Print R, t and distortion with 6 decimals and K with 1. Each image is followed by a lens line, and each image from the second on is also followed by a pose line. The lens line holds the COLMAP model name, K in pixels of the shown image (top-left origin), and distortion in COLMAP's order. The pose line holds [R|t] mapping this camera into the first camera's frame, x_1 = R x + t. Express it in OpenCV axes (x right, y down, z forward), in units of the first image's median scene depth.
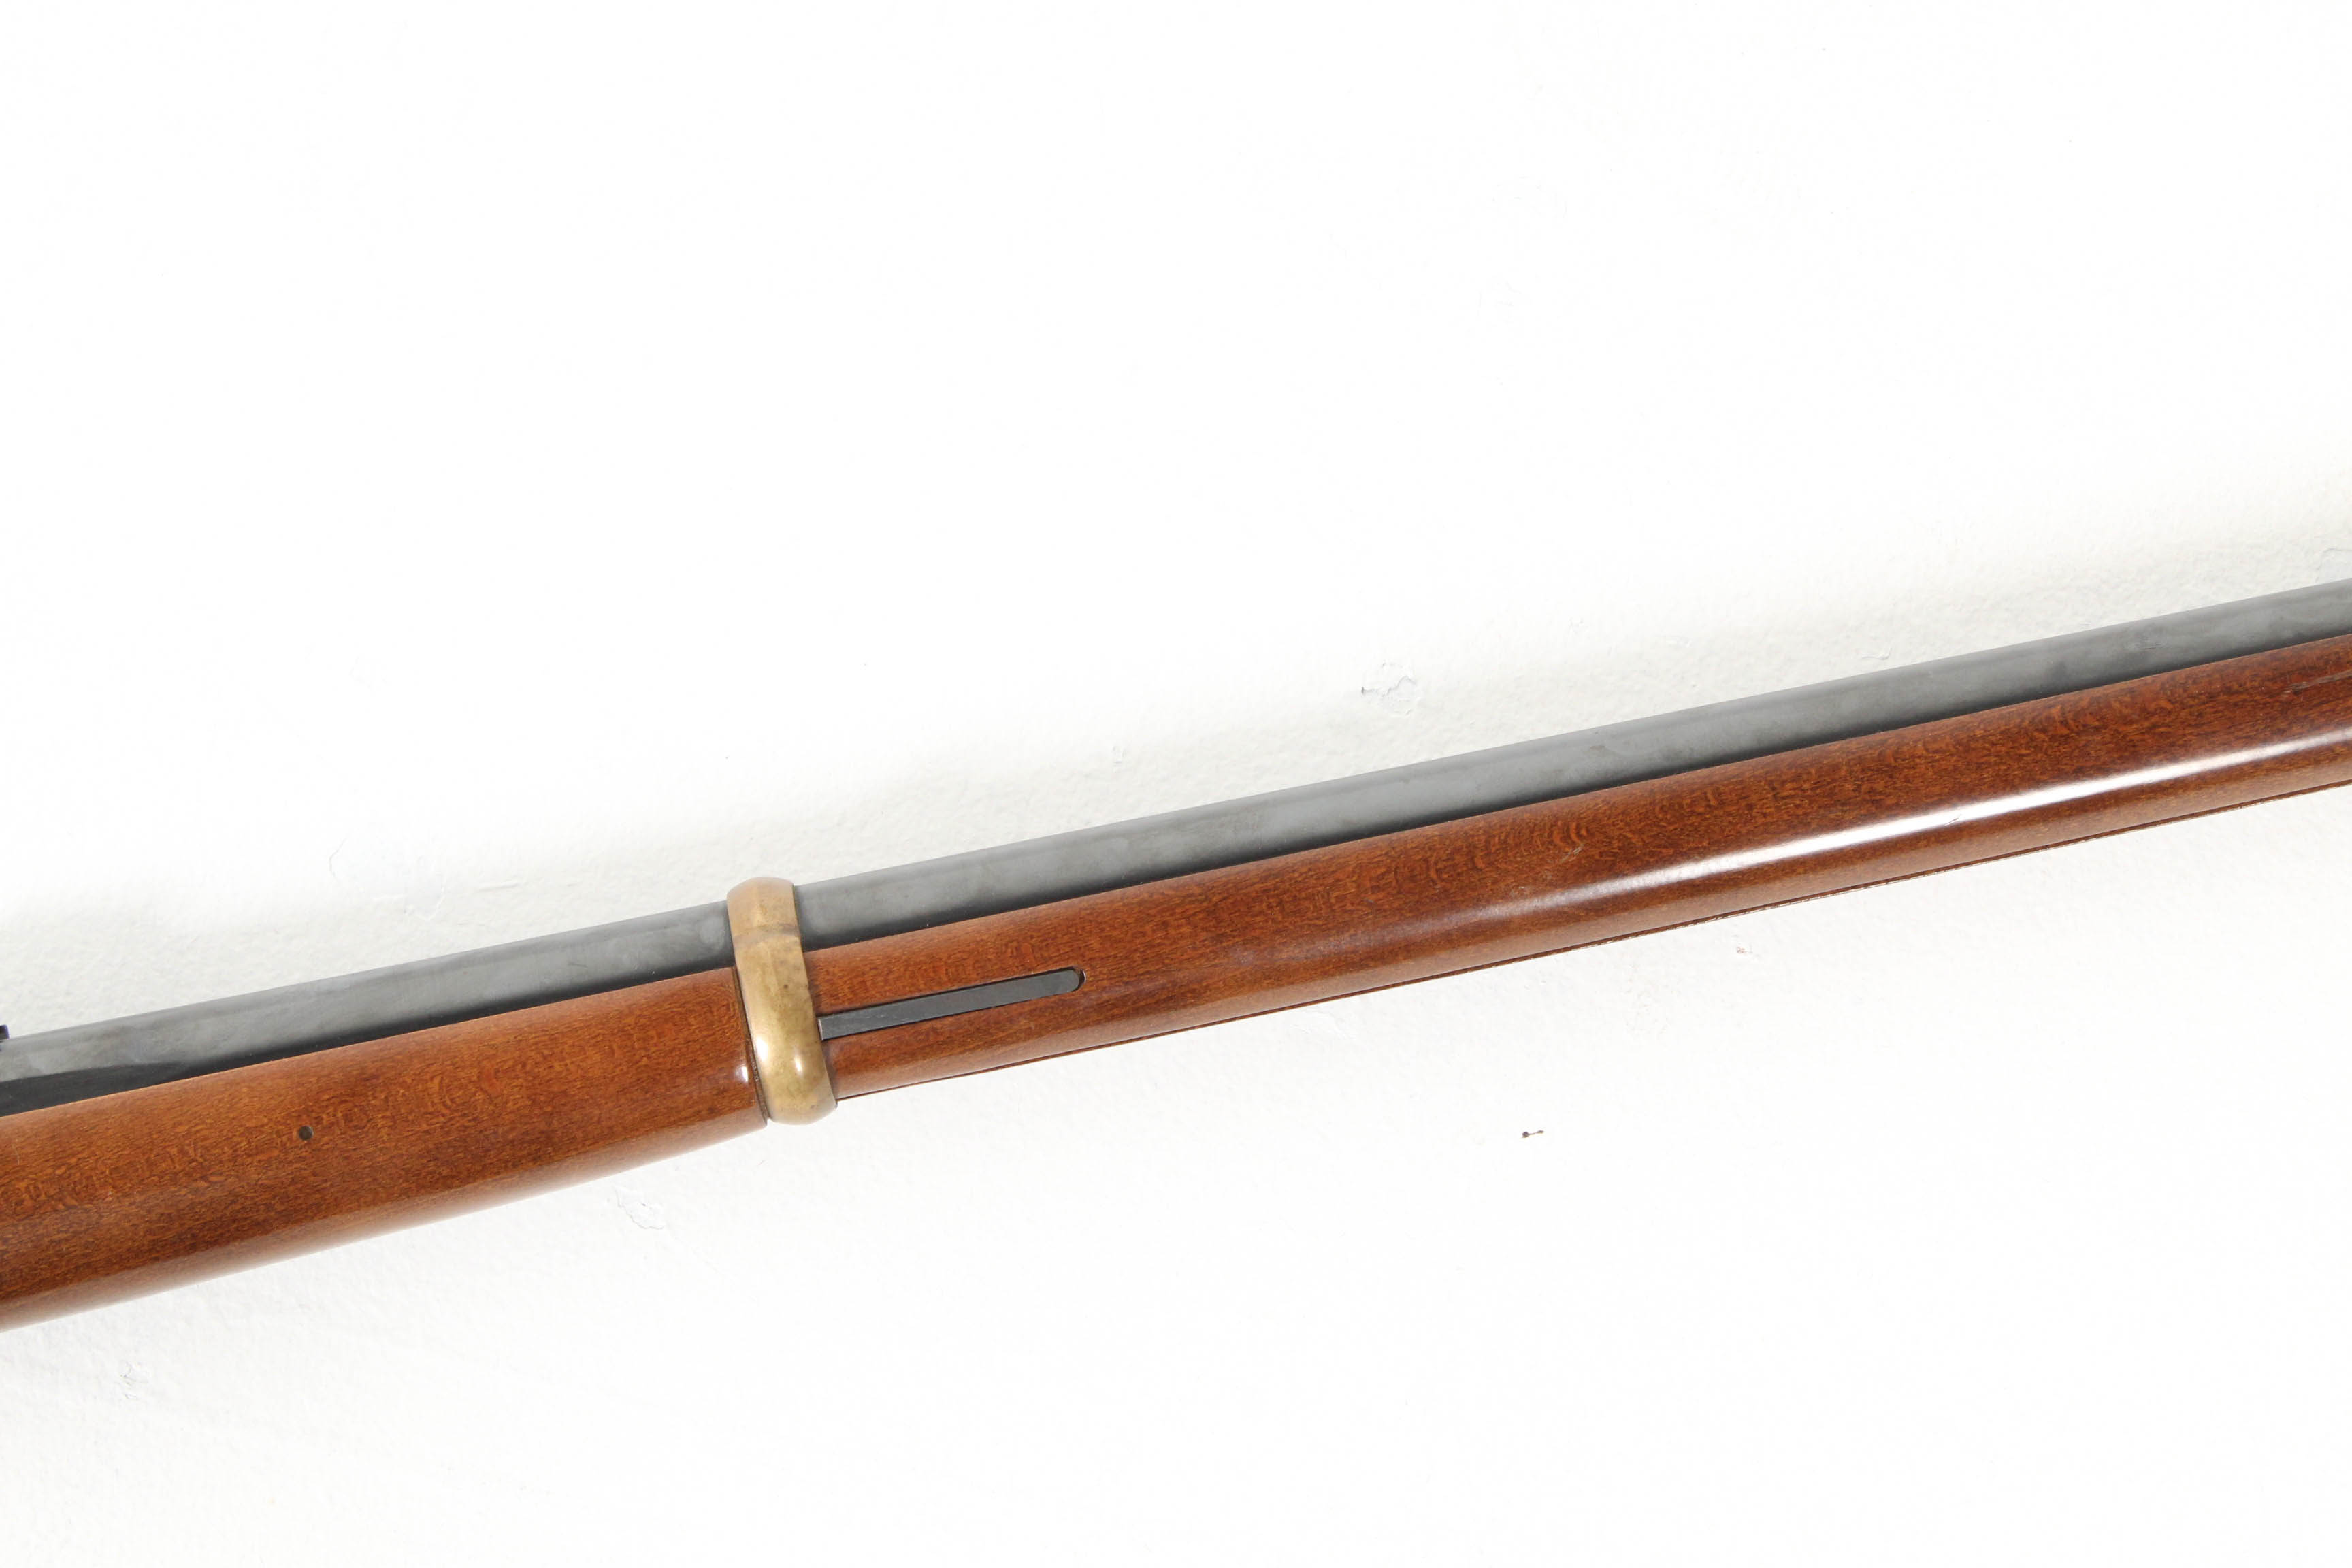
lens RADIAL K [[5434.6, 0, 1172.0], [0, 5434.6, 785.0], [0, 0, 1]] dist [0.078443, 0.000000]
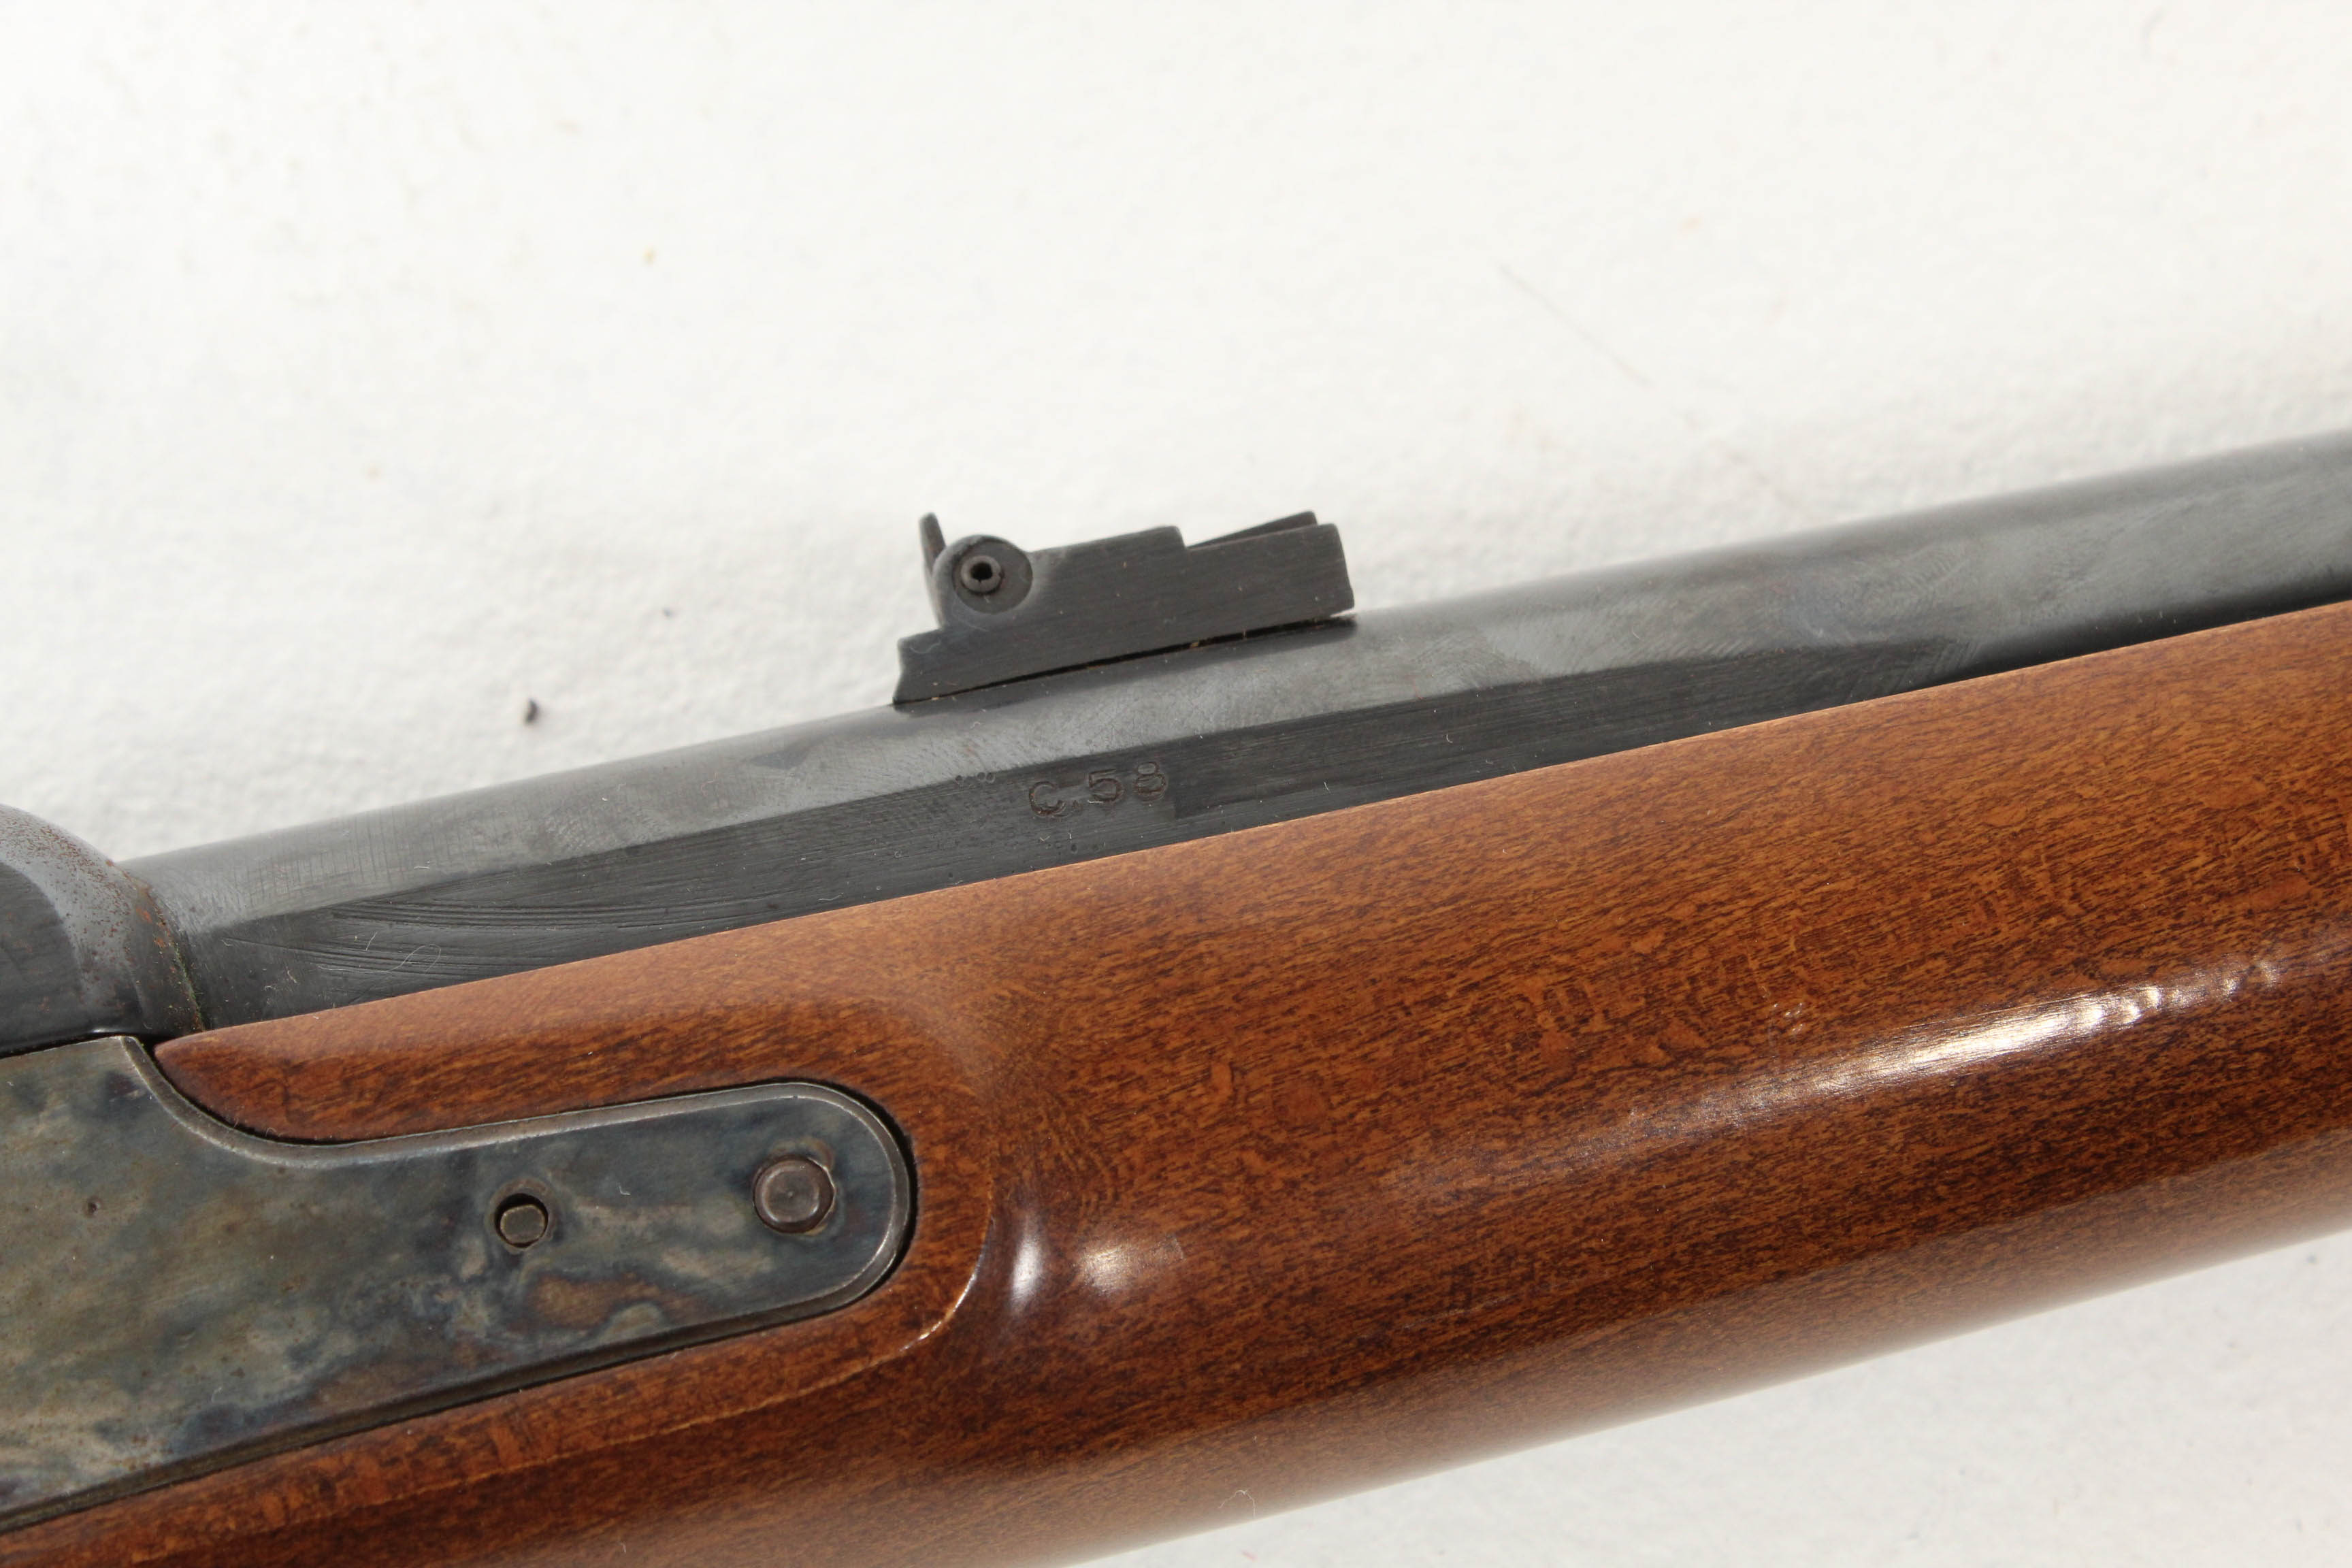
lens RADIAL K [[5434.6, 0, 1188.2], [0, 5434.6, 769.2], [0, 0, 1]] dist [0.078443, 0.000000]
pose [[0.999369, -0.008570, 0.034477, -0.239829], [0.013086, 0.991035, -0.132960, 0.101988], [-0.033029, 0.133327, 0.990522, 0.677219]]
